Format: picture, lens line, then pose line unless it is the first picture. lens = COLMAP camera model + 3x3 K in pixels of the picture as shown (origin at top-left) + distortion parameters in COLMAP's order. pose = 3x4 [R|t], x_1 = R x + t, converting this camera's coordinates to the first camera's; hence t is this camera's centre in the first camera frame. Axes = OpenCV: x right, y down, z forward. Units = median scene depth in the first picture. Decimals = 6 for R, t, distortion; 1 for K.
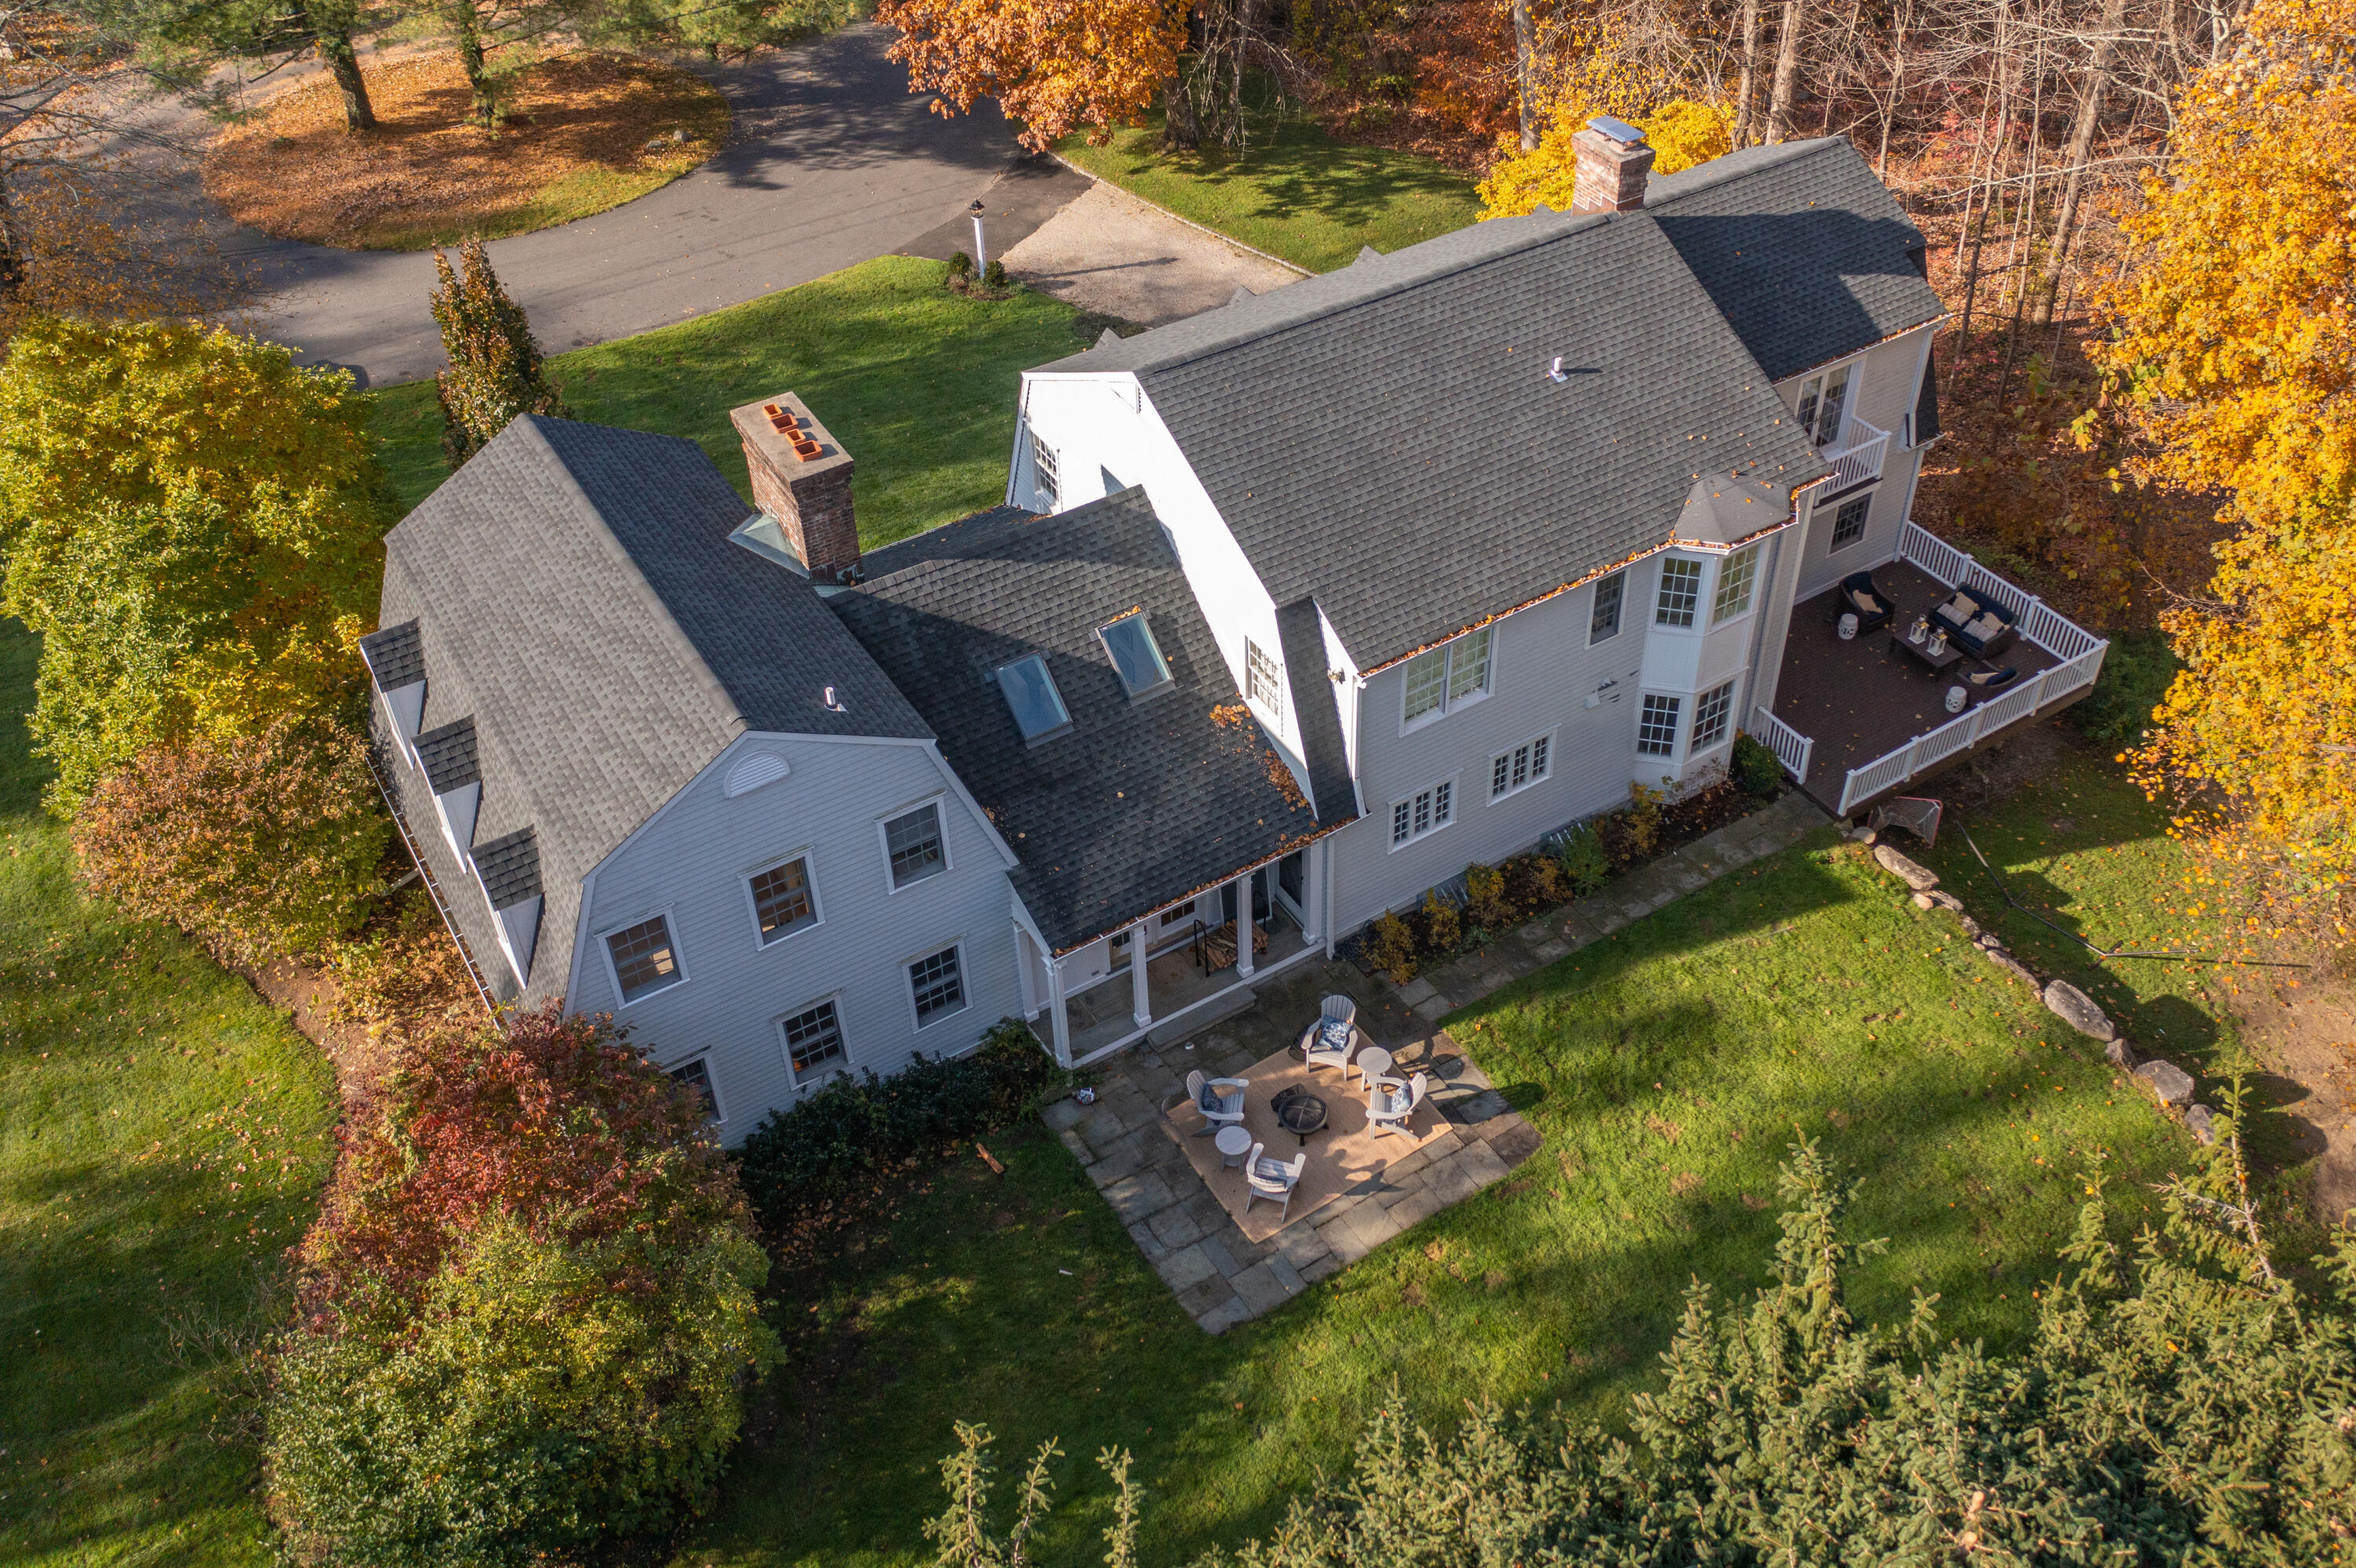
lens RADIAL K [[2263.7, 0, 1182.7], [0, 2263.7, 783.7], [0, 0, 1]] dist [-0.026148, 0.005652]
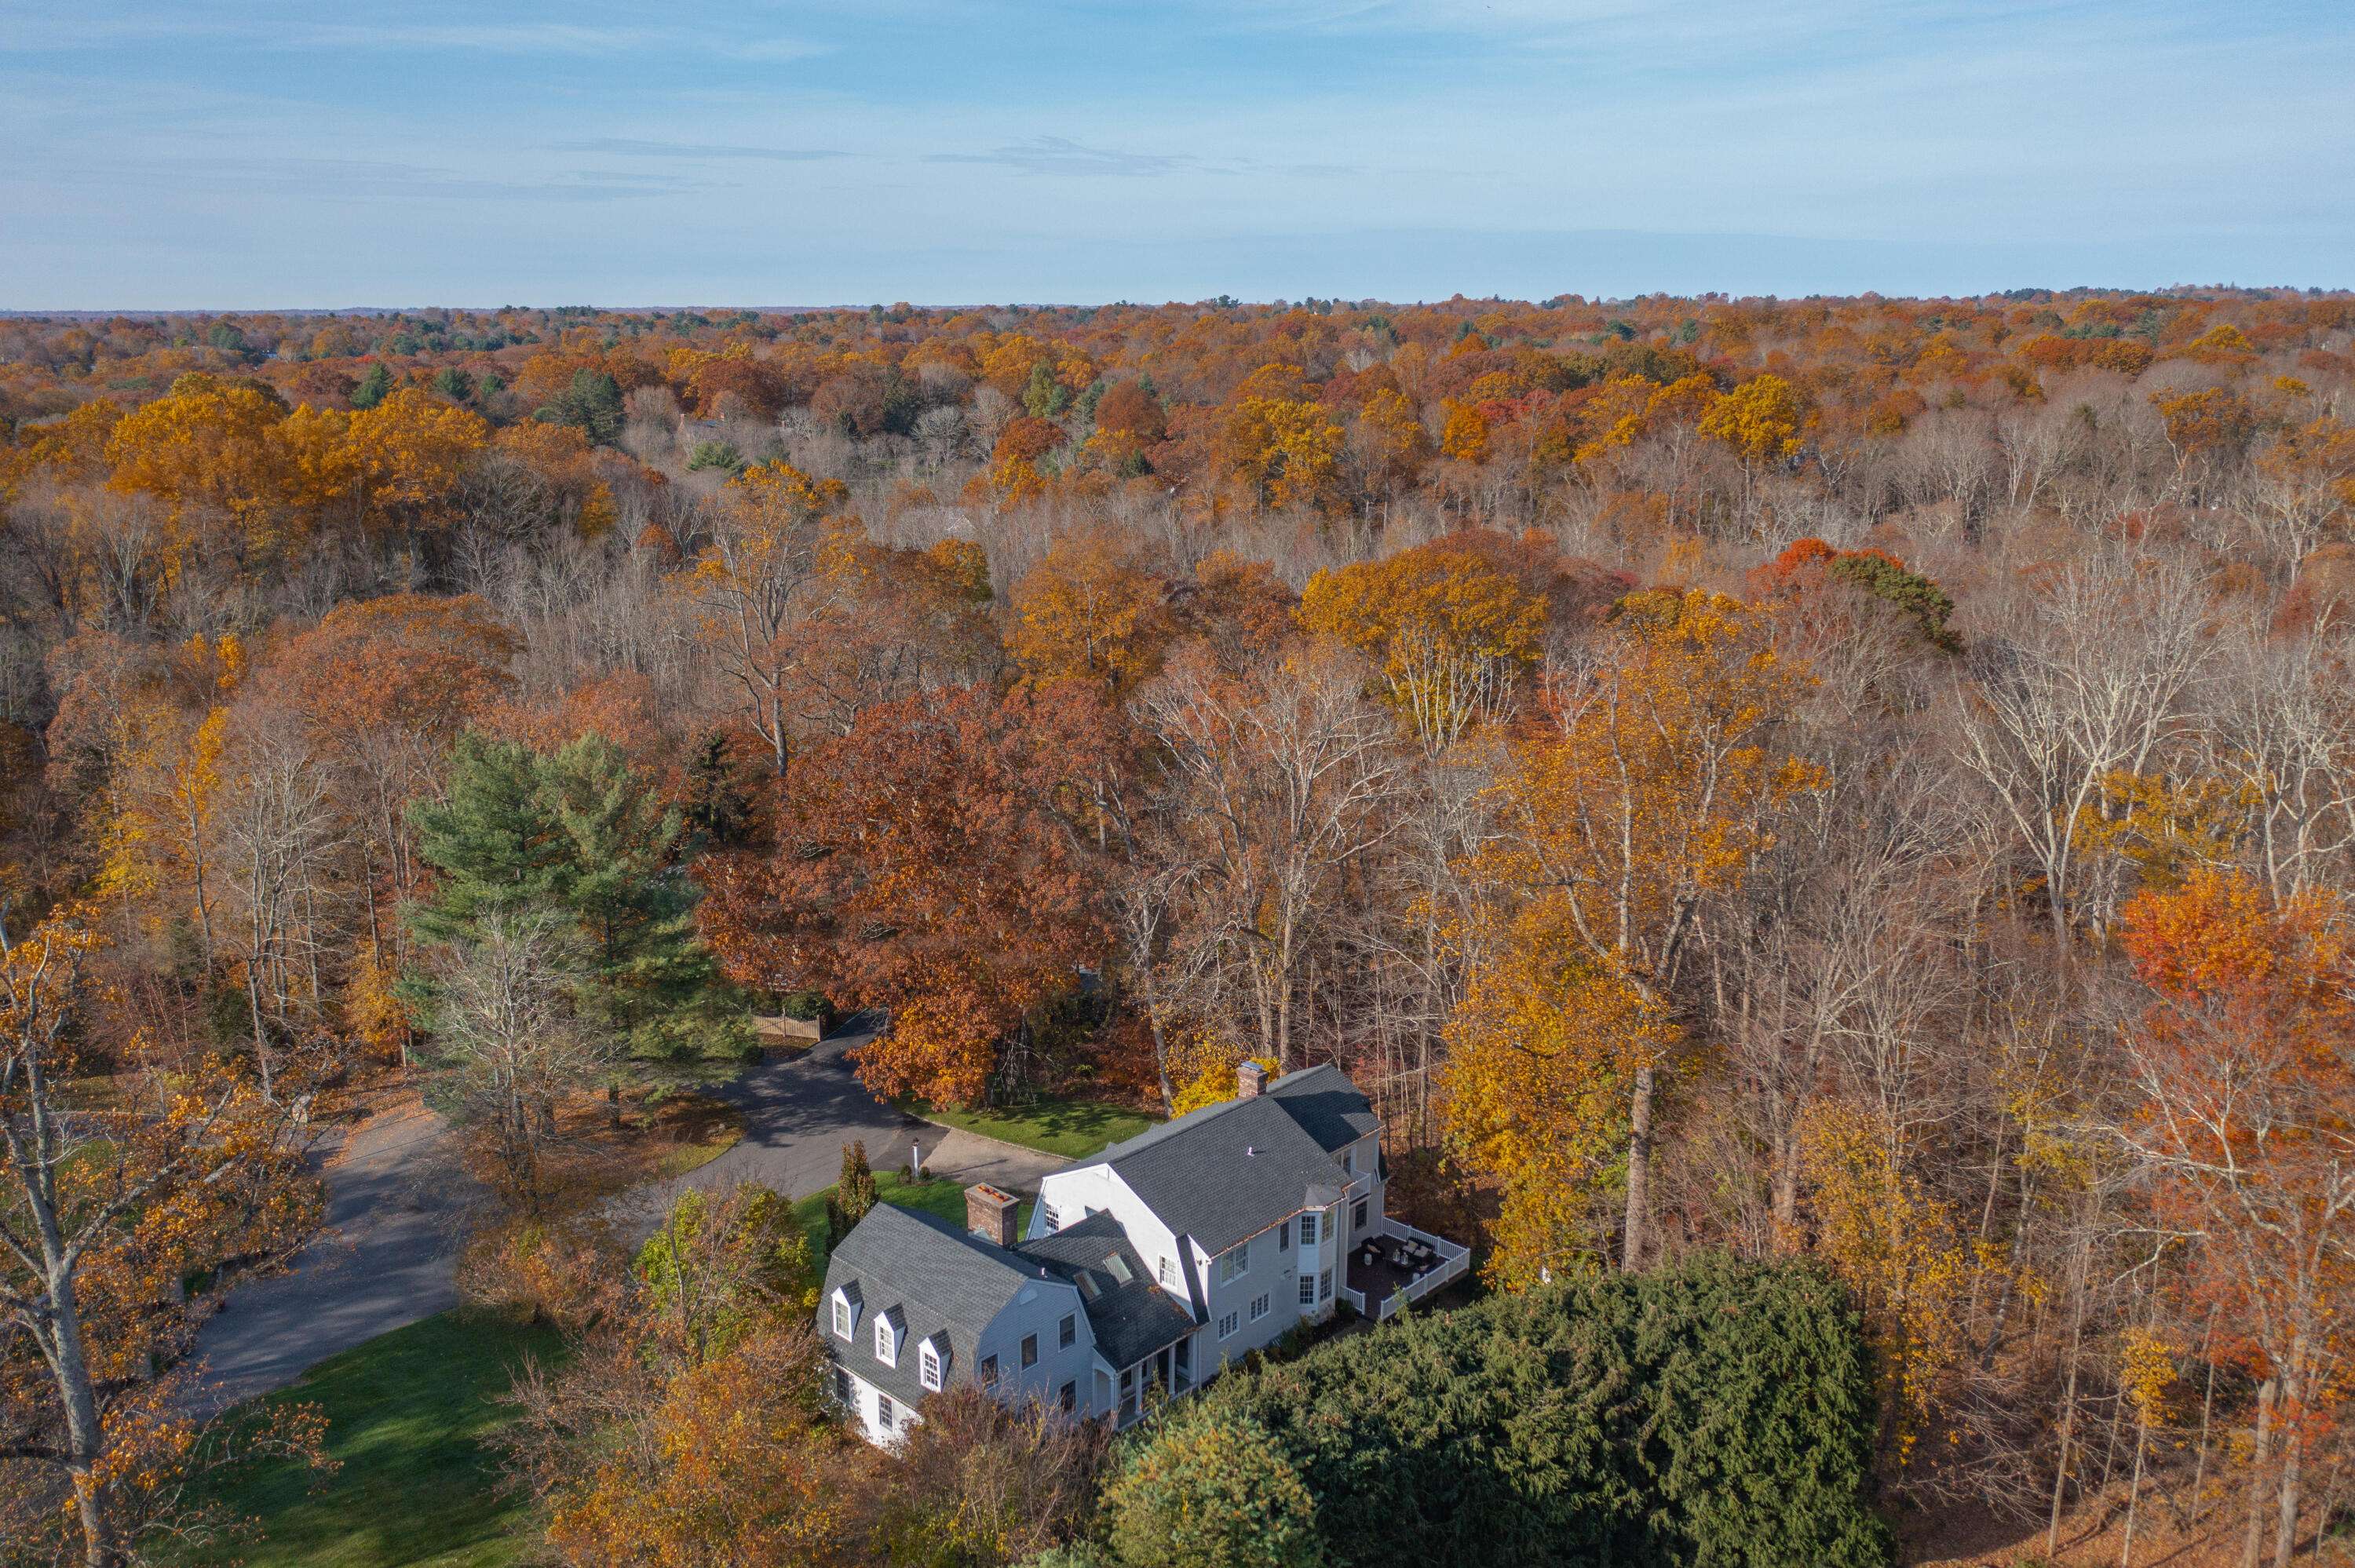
lens RADIAL K [[2262.6, 0, 1182.2], [0, 2262.6, 783.7], [0, 0, 1]] dist [-0.026148, 0.005652]
pose [[0.964536, -0.050940, 0.258988, -0.521370], [0.156647, 0.900196, -0.406336, 0.445611], [-0.212441, 0.432496, 0.876251, -1.356049]]
